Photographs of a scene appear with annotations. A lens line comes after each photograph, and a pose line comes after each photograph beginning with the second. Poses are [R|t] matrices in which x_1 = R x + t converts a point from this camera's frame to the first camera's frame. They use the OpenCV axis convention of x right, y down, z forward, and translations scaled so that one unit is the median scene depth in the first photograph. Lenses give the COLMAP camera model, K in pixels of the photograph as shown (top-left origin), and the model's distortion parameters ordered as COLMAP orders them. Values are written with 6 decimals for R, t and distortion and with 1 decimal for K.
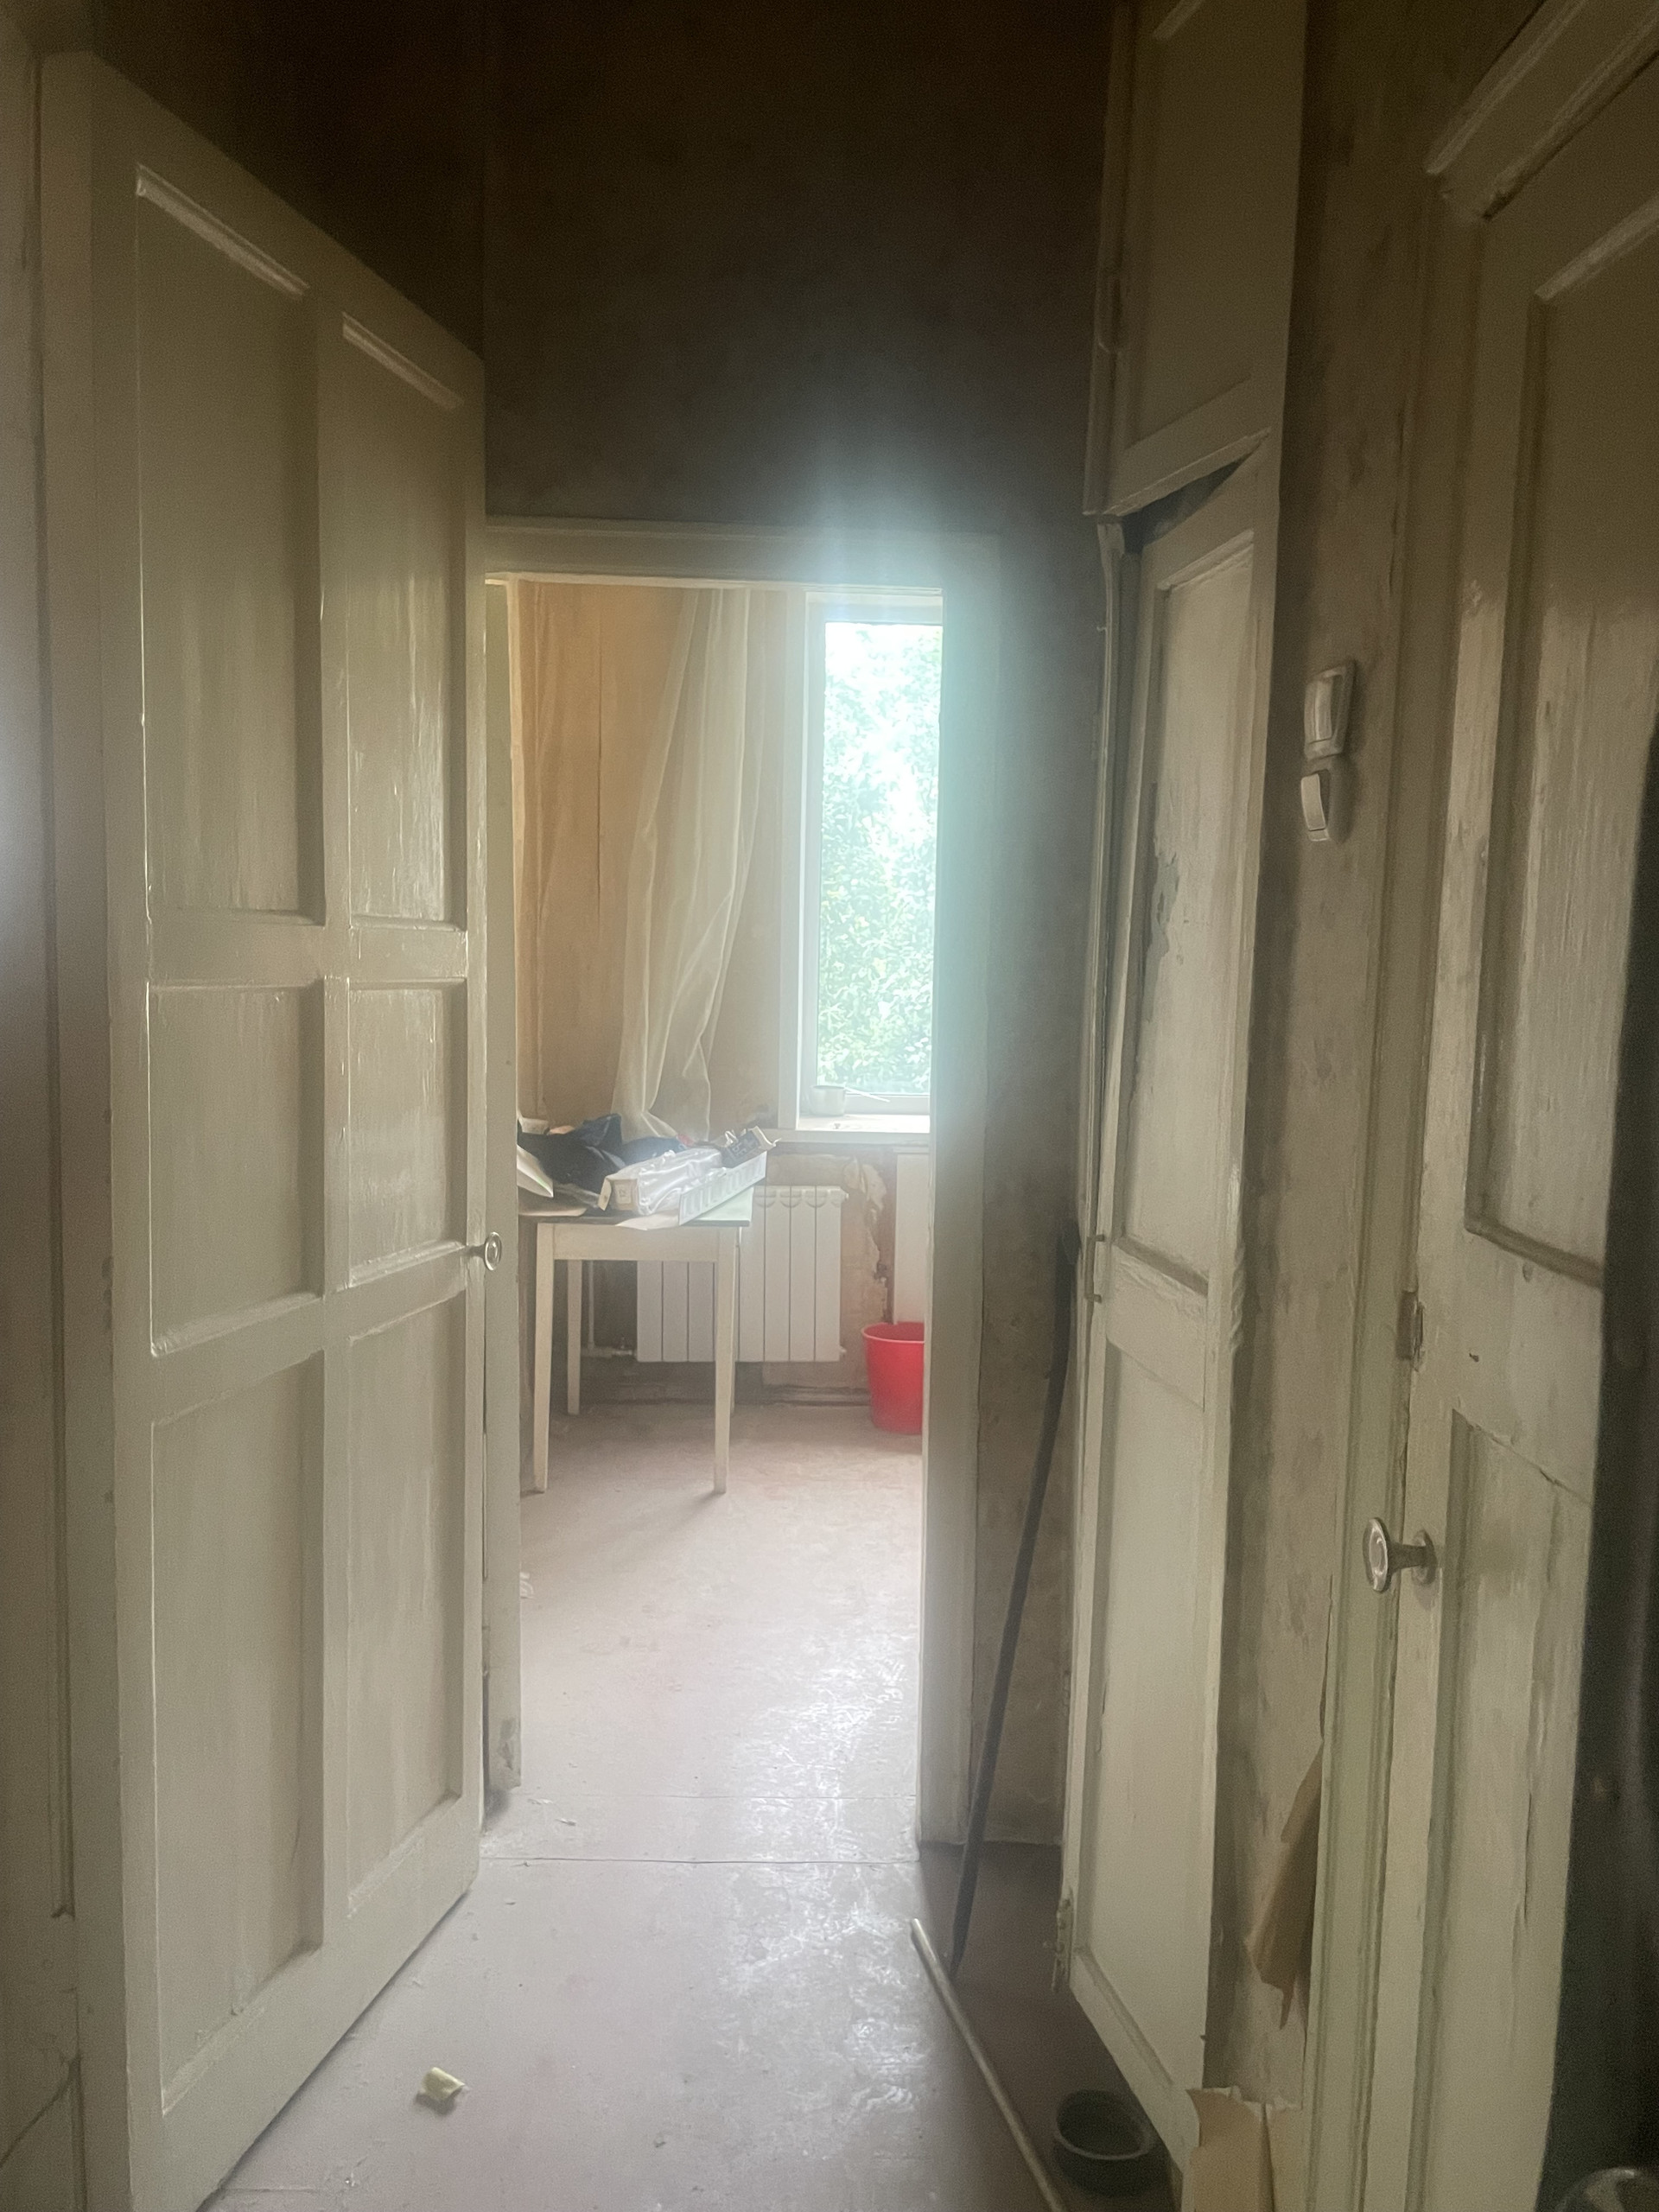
lens RADIAL K [[1656.6, 0, 829.7], [0, 1656.6, 1104.3], [0, 0, 1]] dist [0.002401, -0.004855]
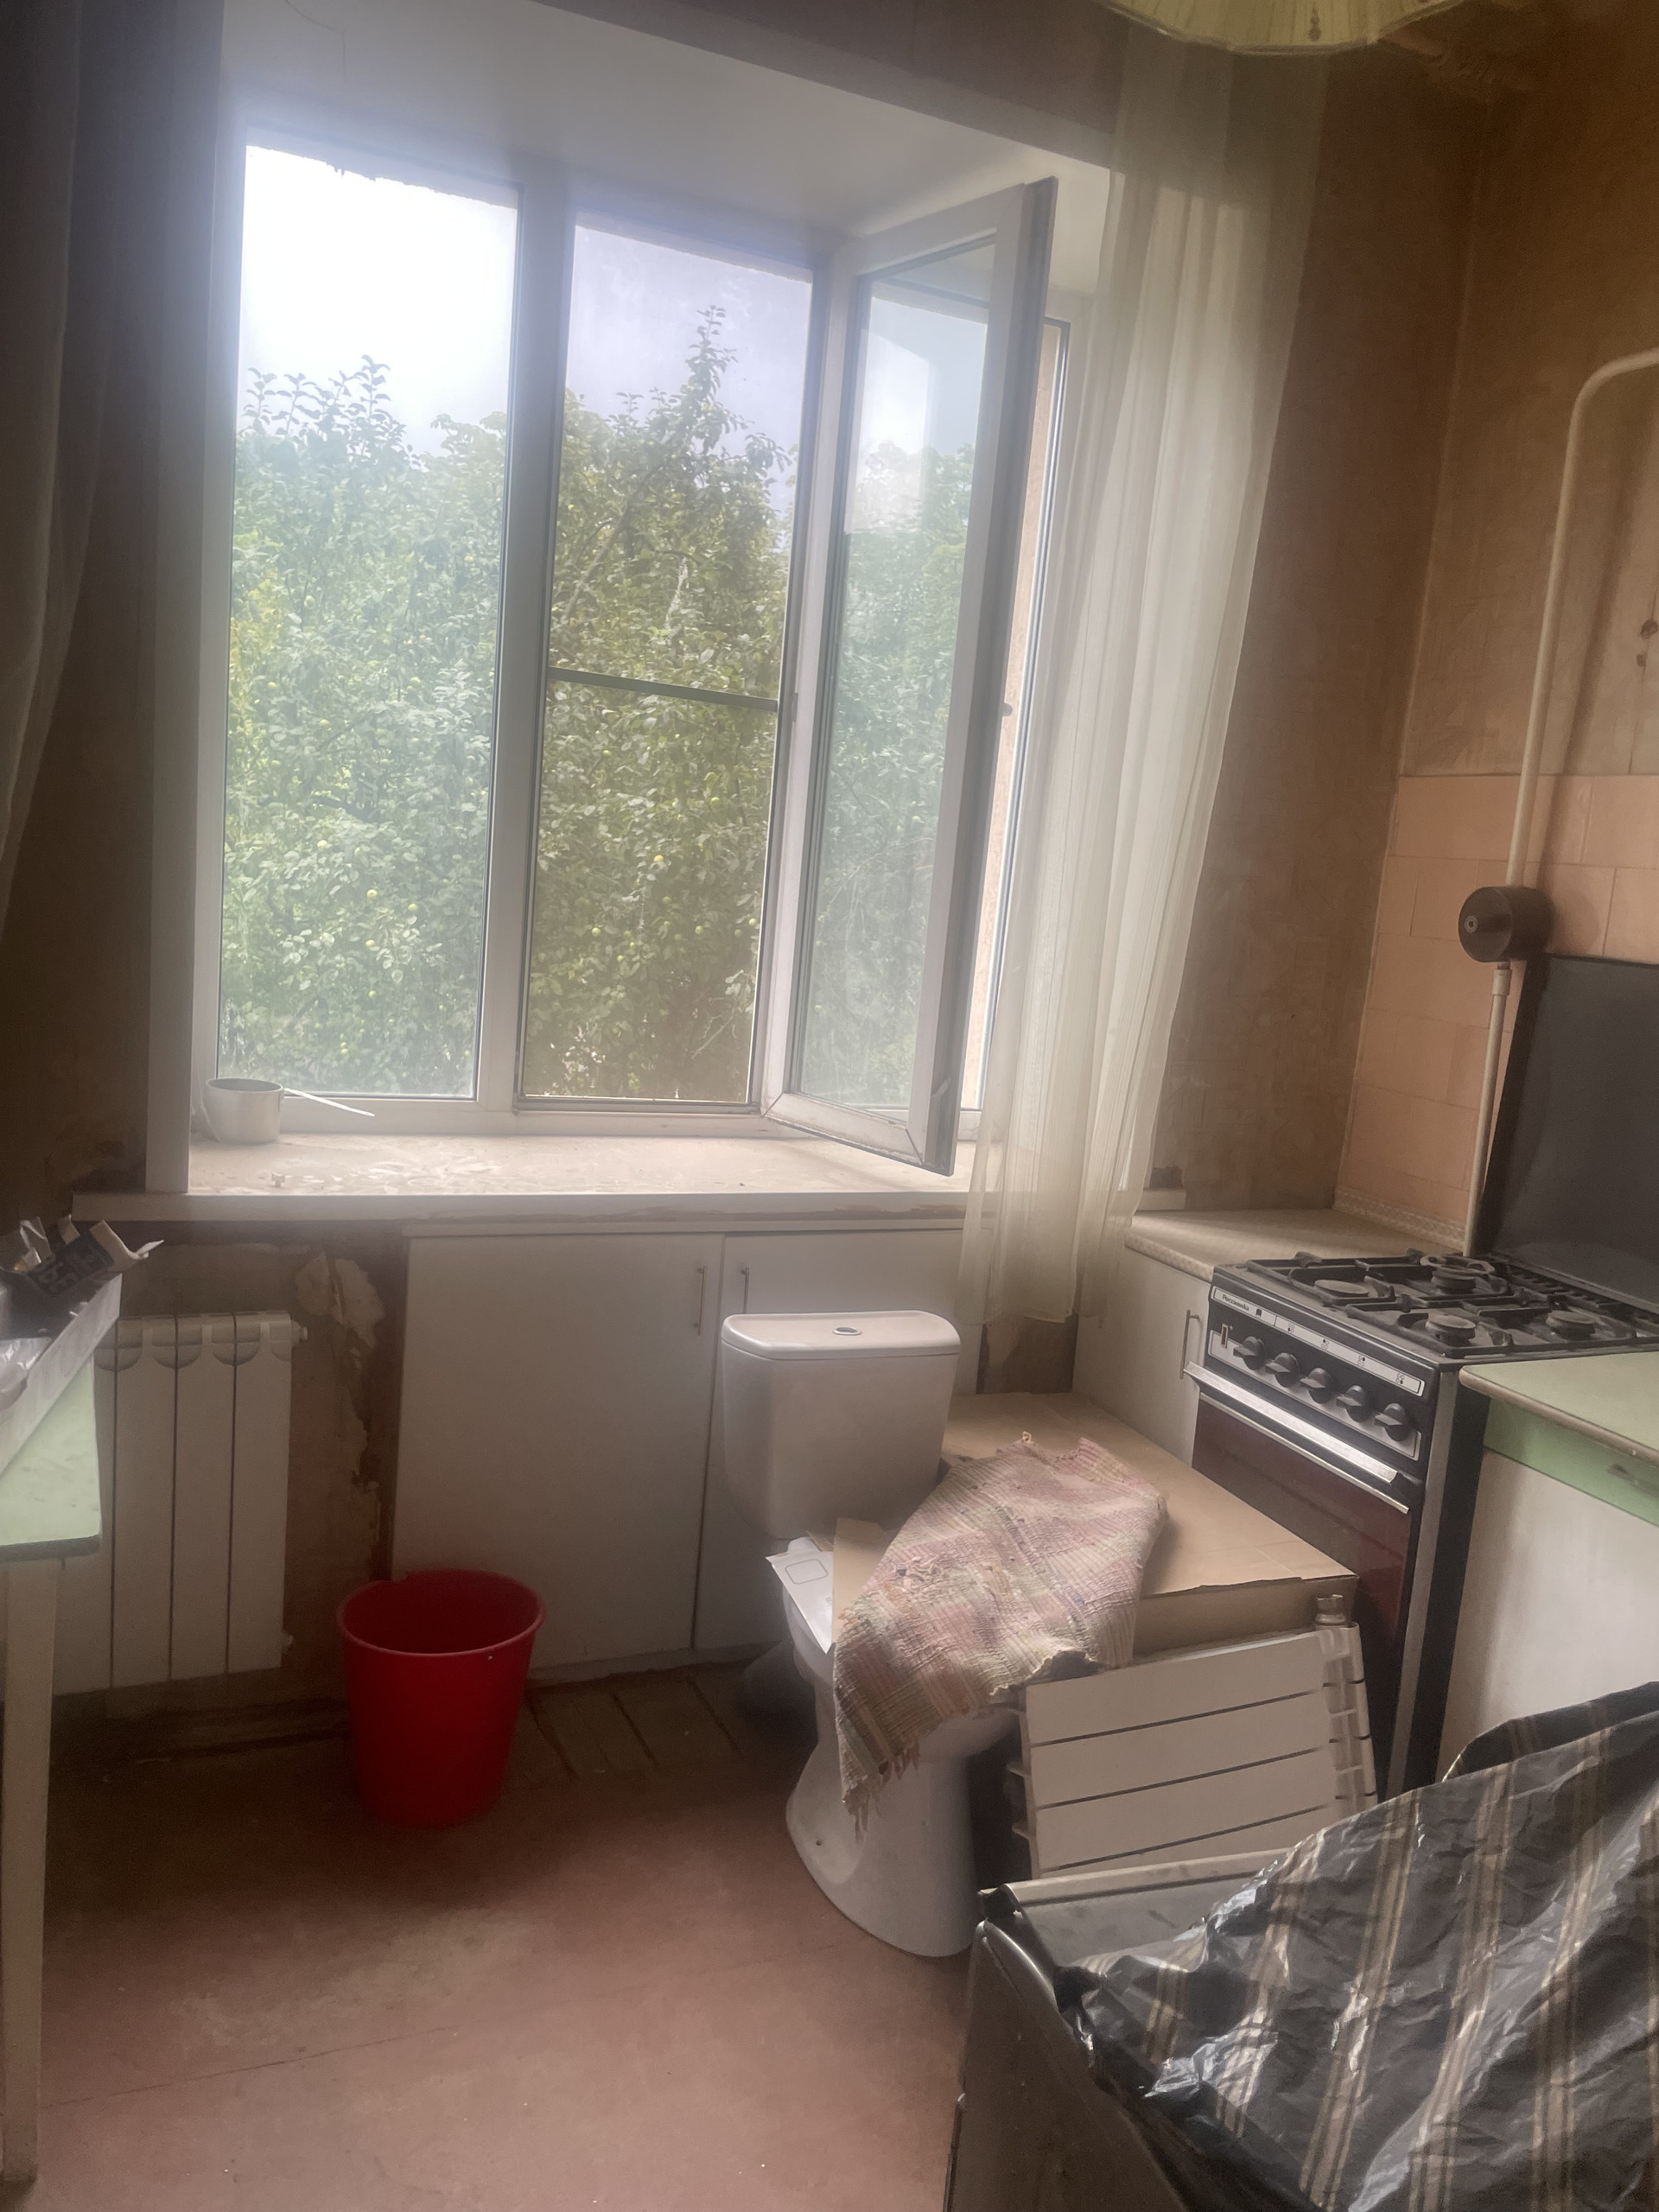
lens RADIAL K [[1656.6, 0, 829.6], [0, 1656.6, 1108.2], [0, 0, 1]] dist [0.002401, -0.004855]
pose [[0.921025, 0.001946, 0.389498, -0.035270], [-0.032175, 0.996950, 0.071101, -0.046608], [-0.388172, -0.078018, 0.918279, 0.506371]]
